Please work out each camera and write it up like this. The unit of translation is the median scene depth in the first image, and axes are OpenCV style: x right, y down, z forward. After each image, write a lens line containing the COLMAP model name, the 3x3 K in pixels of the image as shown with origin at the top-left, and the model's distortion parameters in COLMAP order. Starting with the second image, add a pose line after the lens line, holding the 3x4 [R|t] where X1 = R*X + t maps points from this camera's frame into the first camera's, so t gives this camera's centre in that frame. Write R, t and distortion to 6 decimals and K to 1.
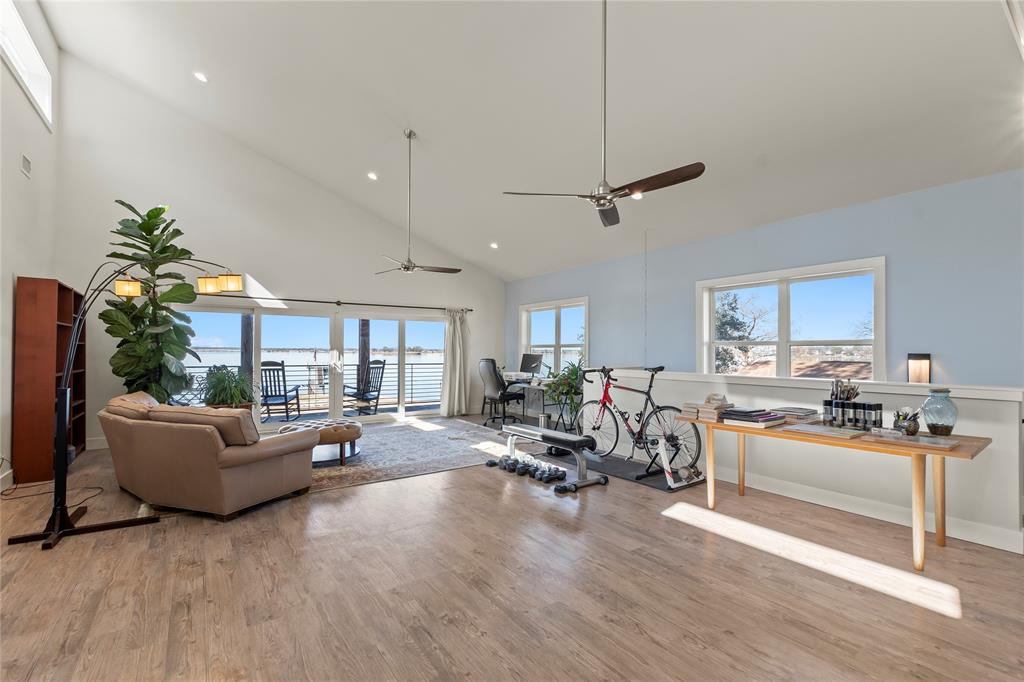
lens RADIAL K [[452.7, 0, 529.6], [0, 452.7, 347.0], [0, 0, 1]] dist [-0.002340, -0.000609]
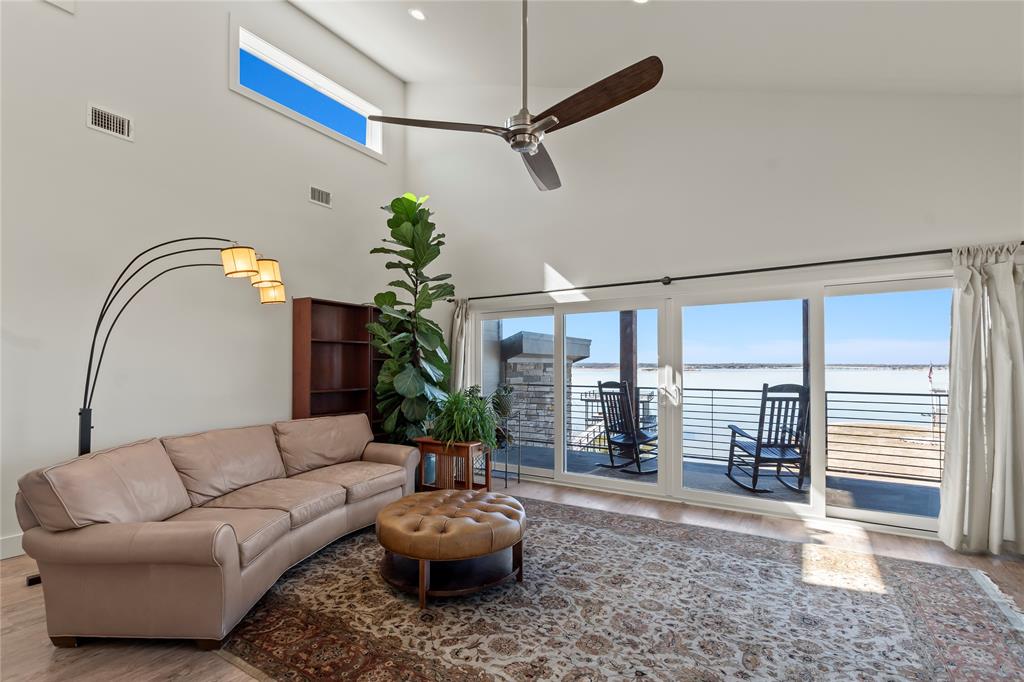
lens RADIAL K [[479.7, 0, 510.3], [0, 479.7, 365.4], [0, 0, 1]] dist [-0.001893, -0.000355]
pose [[0.336619, -0.006676, -0.941617, 0.063924], [0.008176, 0.999958, -0.004167, 0.007642], [0.941605, -0.006296, 0.336660, 0.622211]]
